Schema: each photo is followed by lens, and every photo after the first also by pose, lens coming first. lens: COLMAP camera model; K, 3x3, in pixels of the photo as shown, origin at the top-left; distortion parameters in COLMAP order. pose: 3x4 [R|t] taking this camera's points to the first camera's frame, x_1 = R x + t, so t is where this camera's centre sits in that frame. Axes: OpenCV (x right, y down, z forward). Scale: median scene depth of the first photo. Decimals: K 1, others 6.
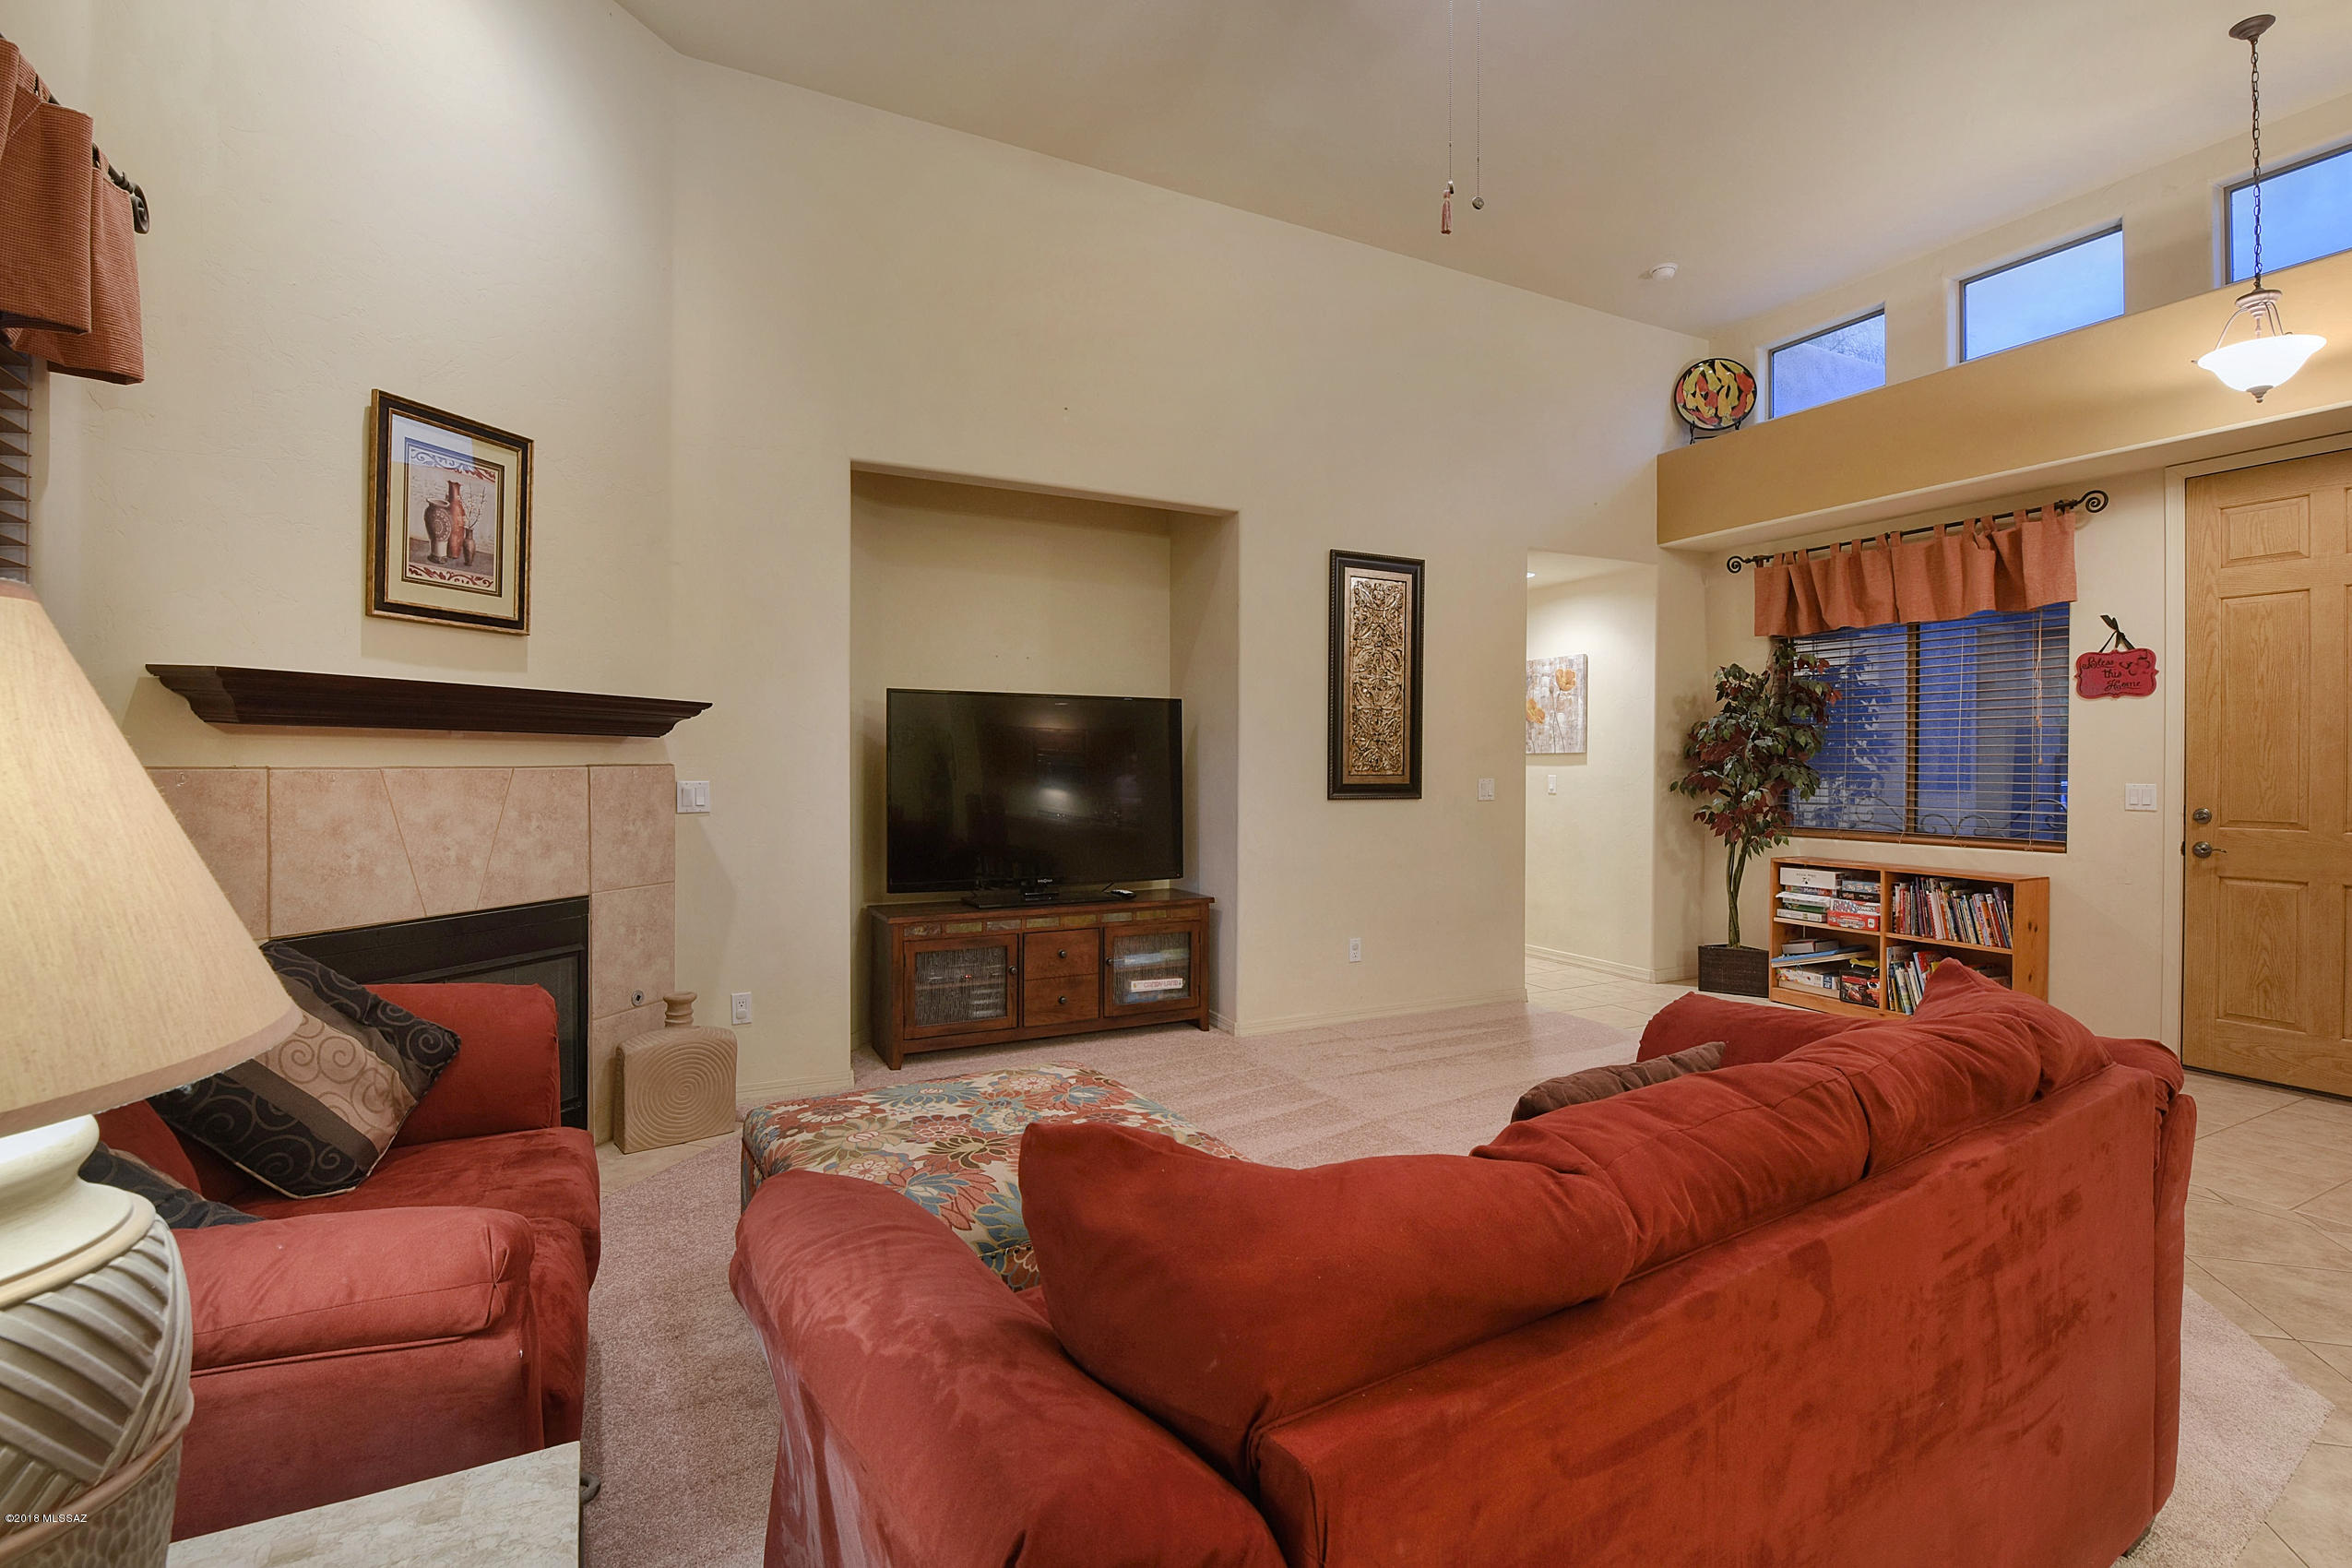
lens RADIAL K [[1069.8, 0, 1218.9], [0, 1069.8, 770.4], [0, 0, 1]] dist [0.000683, -0.014226]
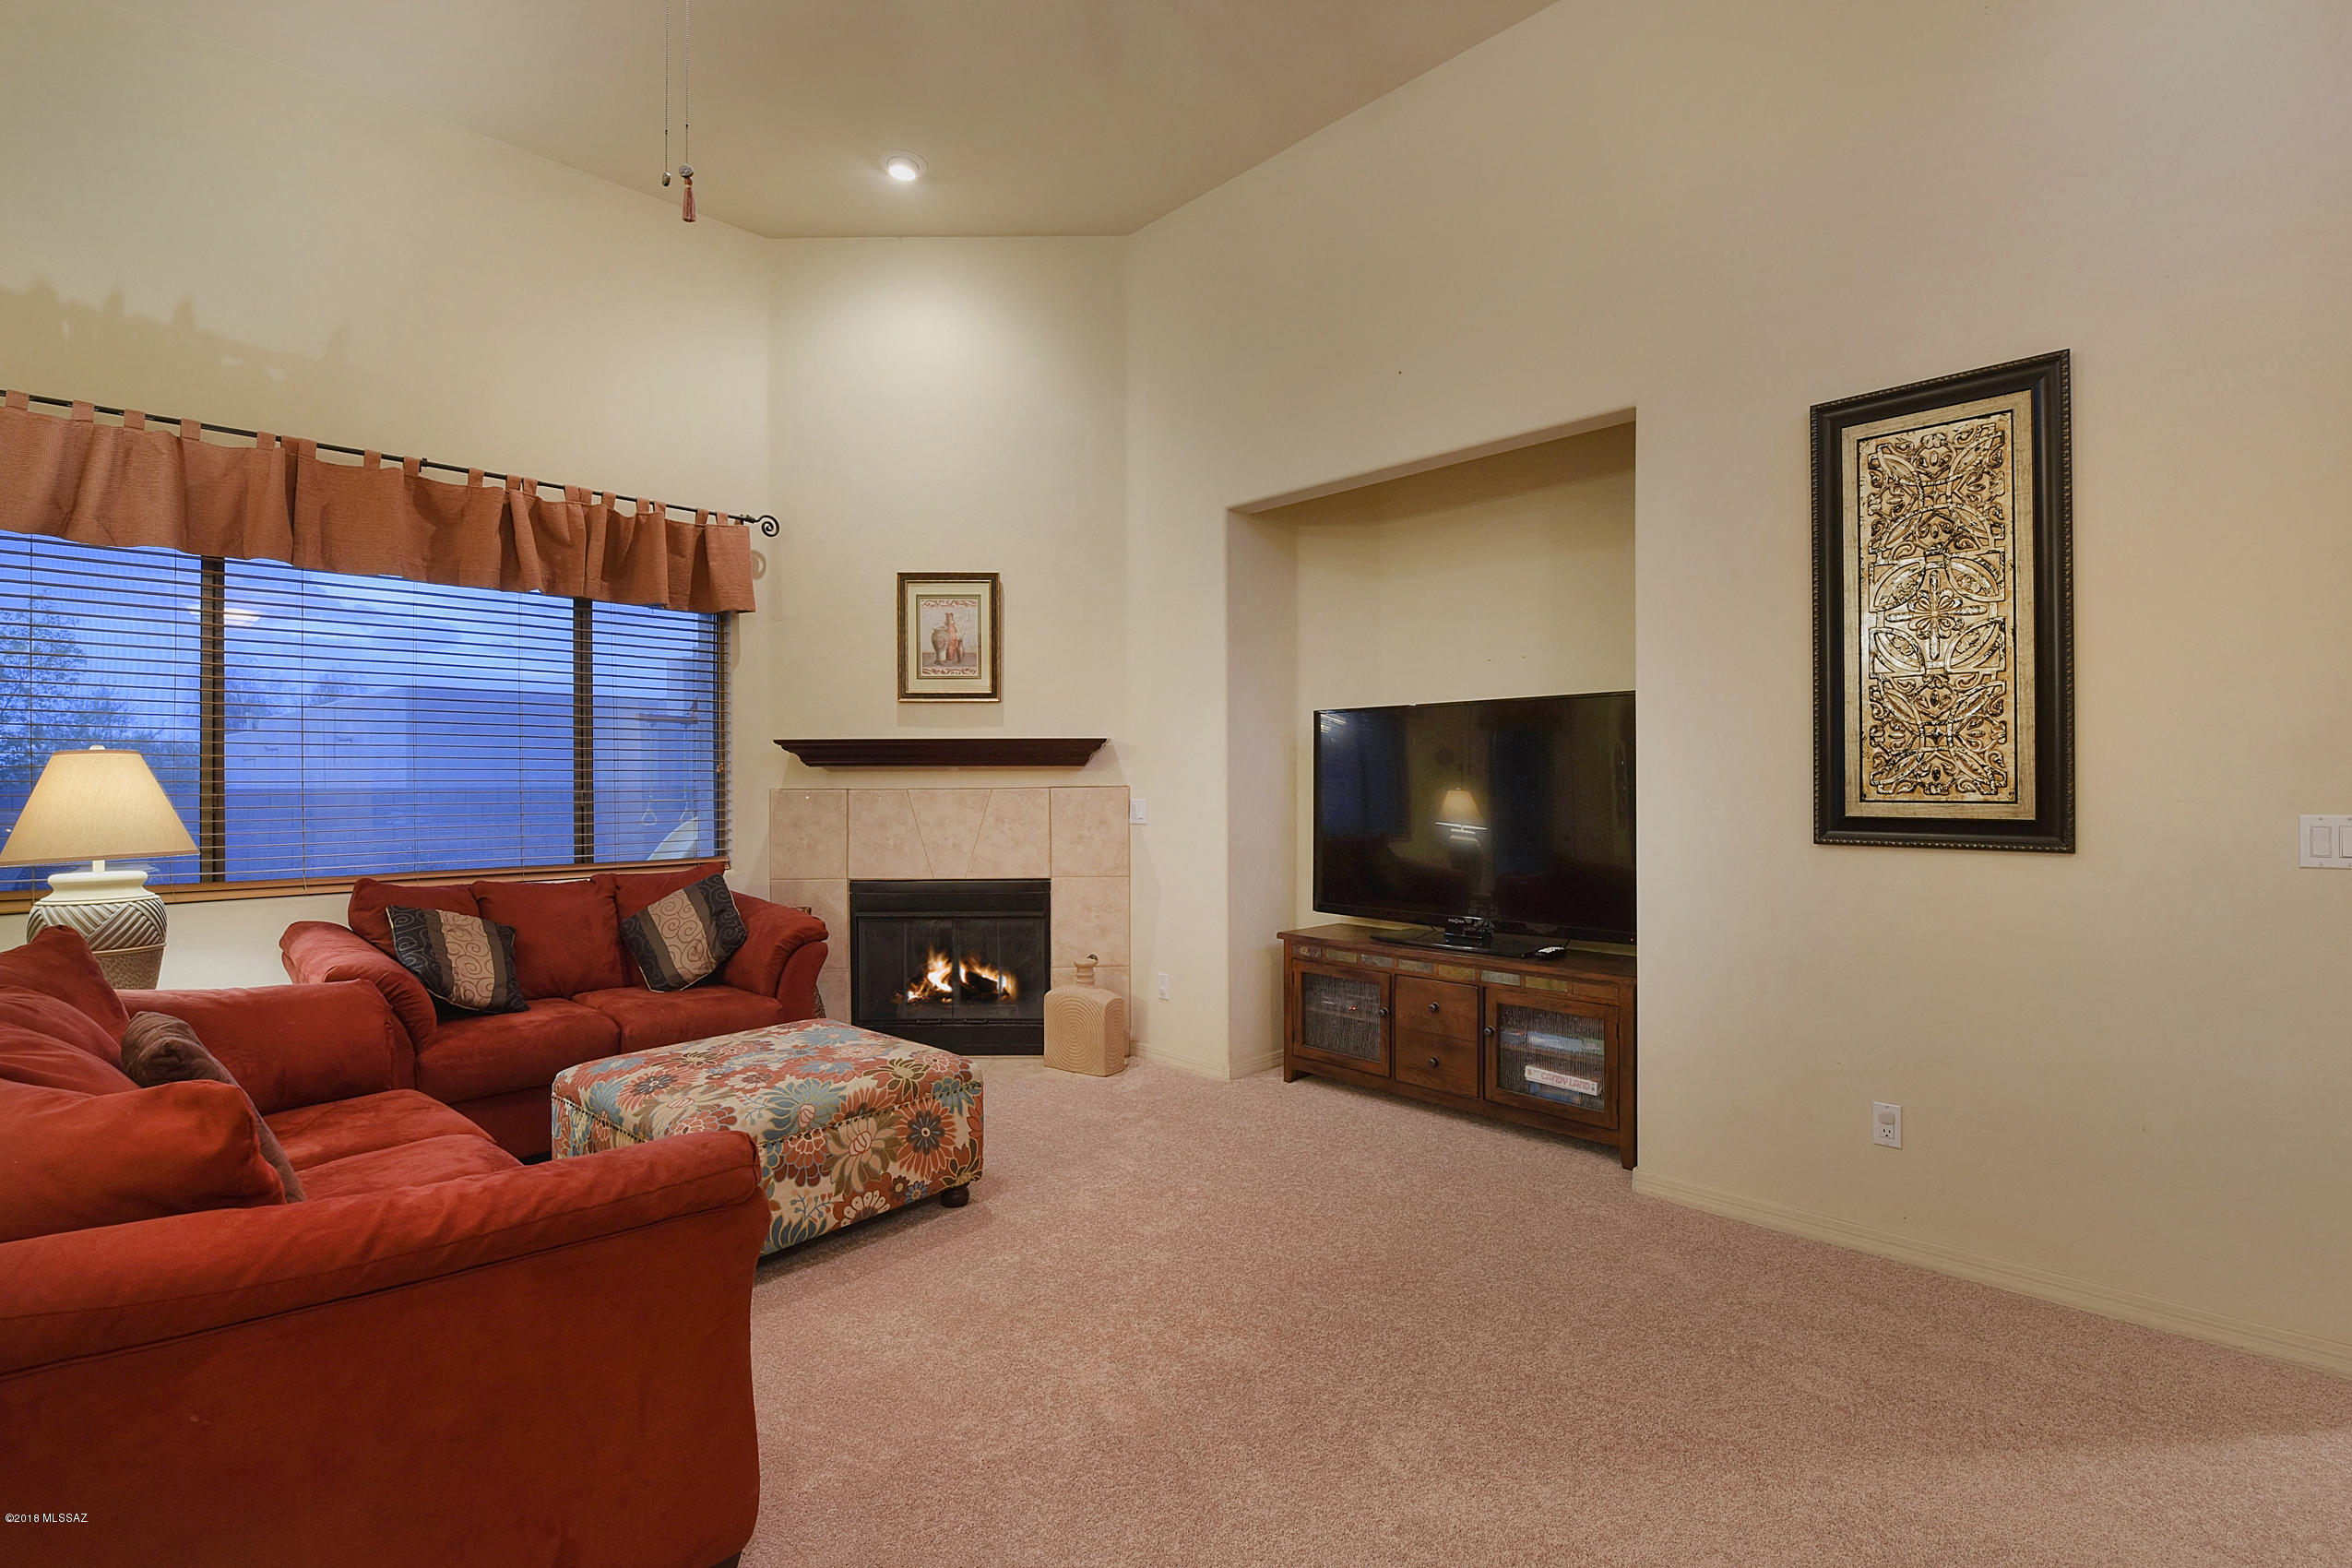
lens RADIAL K [[1045.3, 0, 1165.4], [0, 1045.3, 781.7], [0, 0, 1]] dist [-0.000290, -0.011324]
pose [[0.292199, -0.007206, -0.956330, 0.831300], [-0.001436, 0.999967, -0.007973, -0.001173], [0.956357, 0.003703, 0.292179, 0.783672]]
